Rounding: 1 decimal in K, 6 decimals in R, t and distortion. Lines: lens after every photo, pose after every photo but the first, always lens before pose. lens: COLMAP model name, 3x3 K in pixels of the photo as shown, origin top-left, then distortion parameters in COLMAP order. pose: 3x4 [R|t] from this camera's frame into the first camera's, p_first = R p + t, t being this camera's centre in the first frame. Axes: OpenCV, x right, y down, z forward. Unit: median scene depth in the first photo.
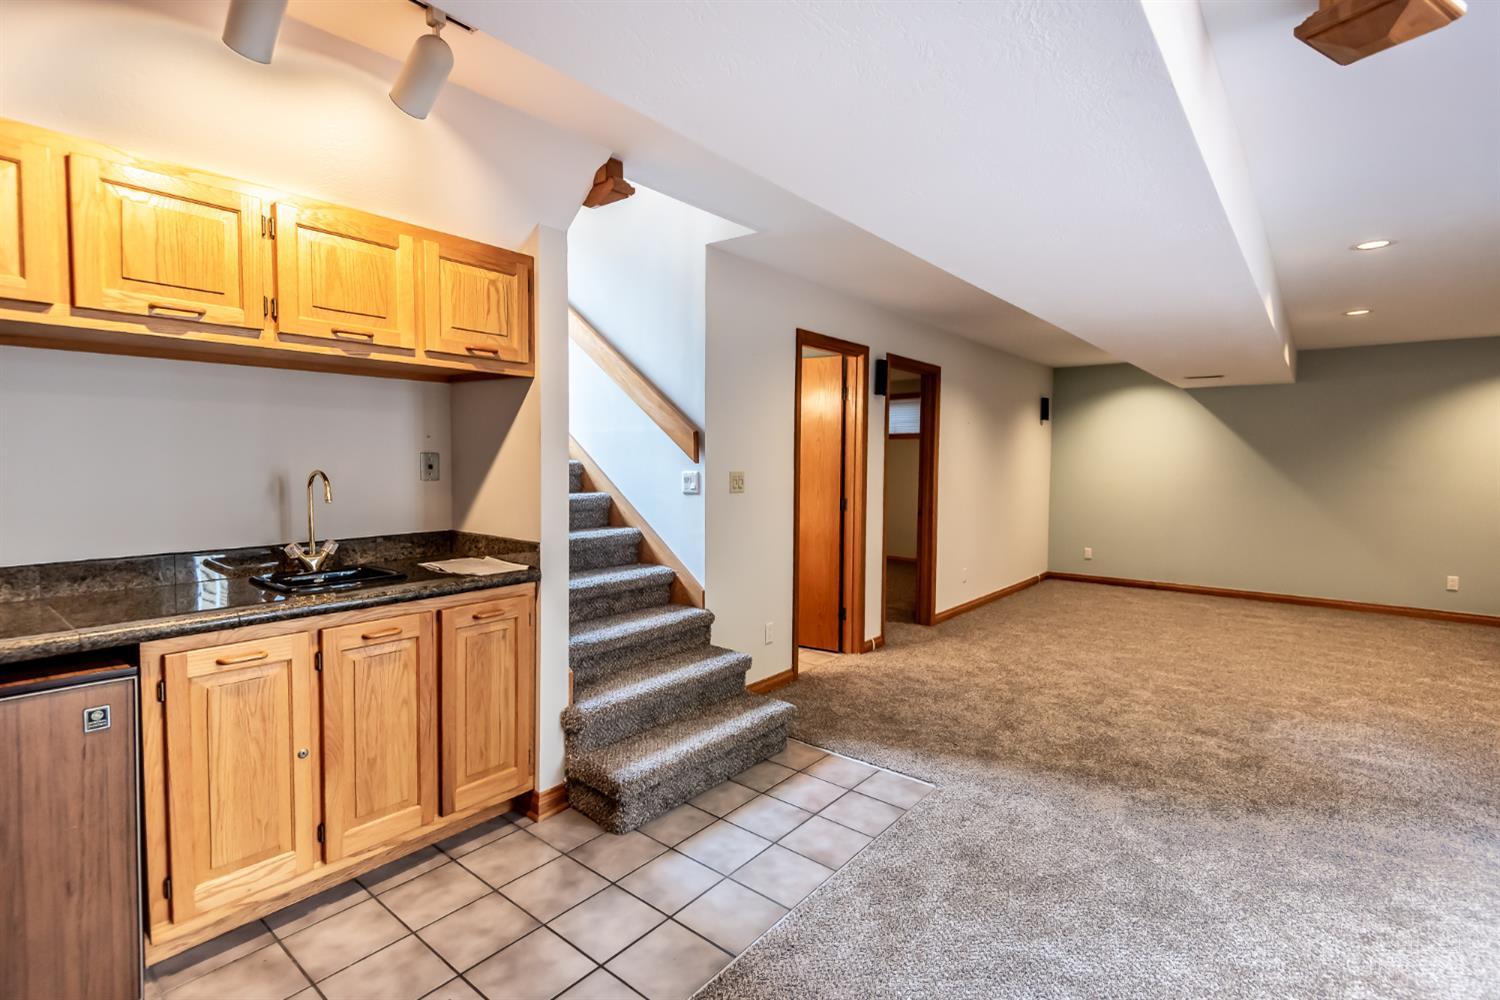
lens RADIAL K [[720.5, 0, 738.6], [0, 720.5, 486.7], [0, 0, 1]] dist [0.028081, -0.007321]
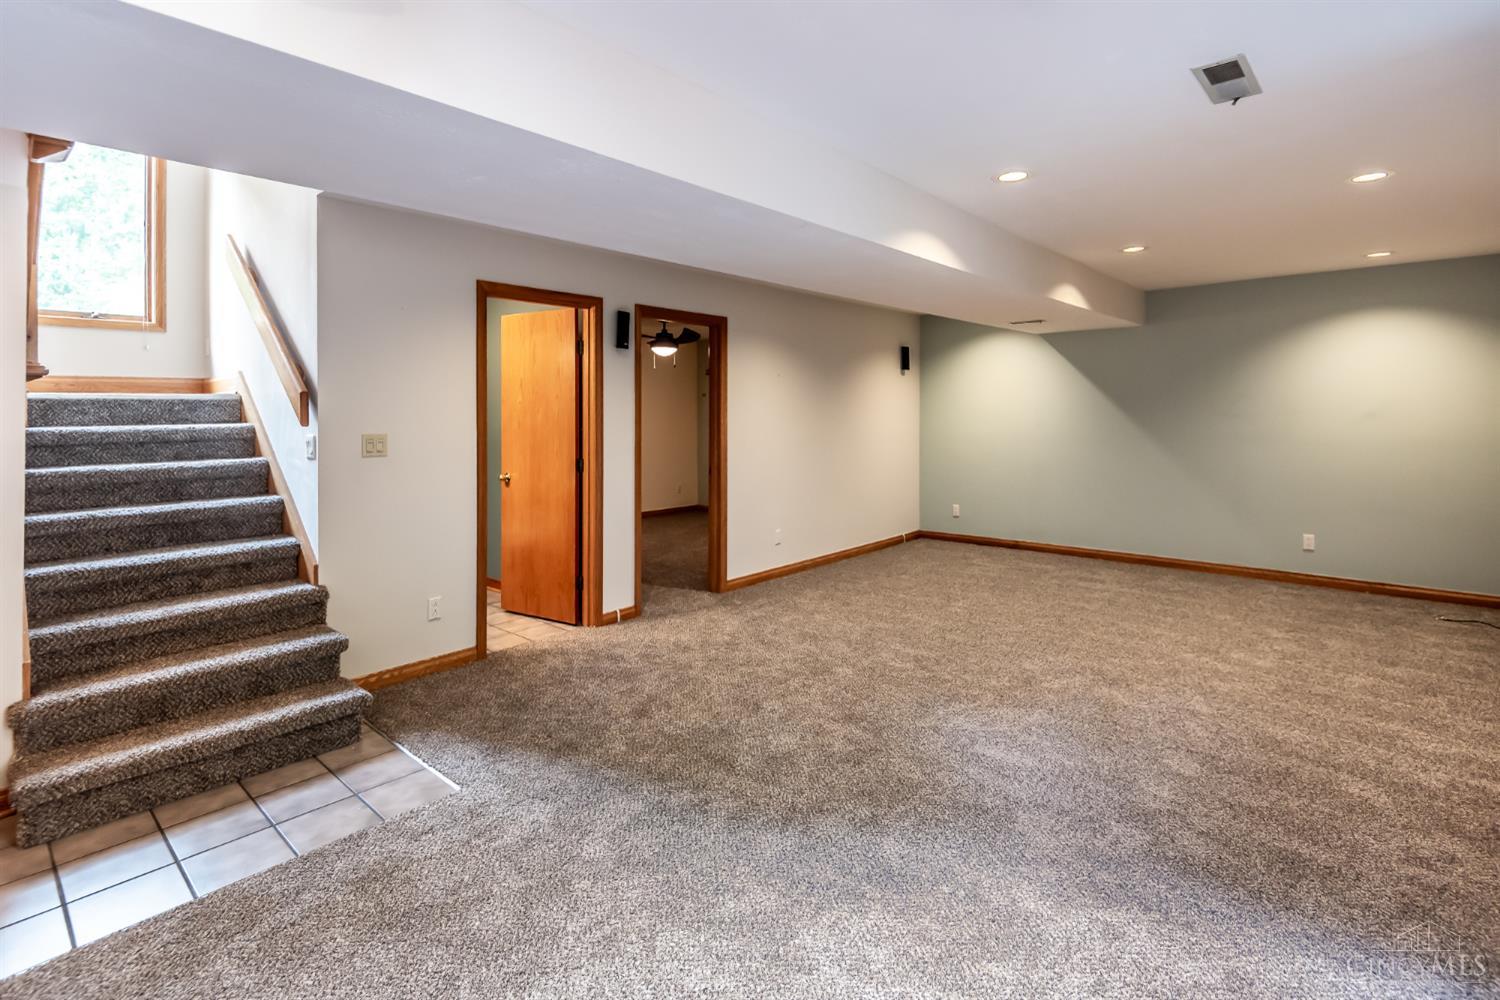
lens RADIAL K [[720.5, 0, 779.6], [0, 720.5, 411.7], [0, 0, 1]] dist [0.028081, -0.007321]
pose [[0.998241, -0.017772, -0.056566, 0.560574], [0.015492, 0.999060, -0.040493, -0.003771], [0.057233, 0.039545, 0.997577, 0.090689]]
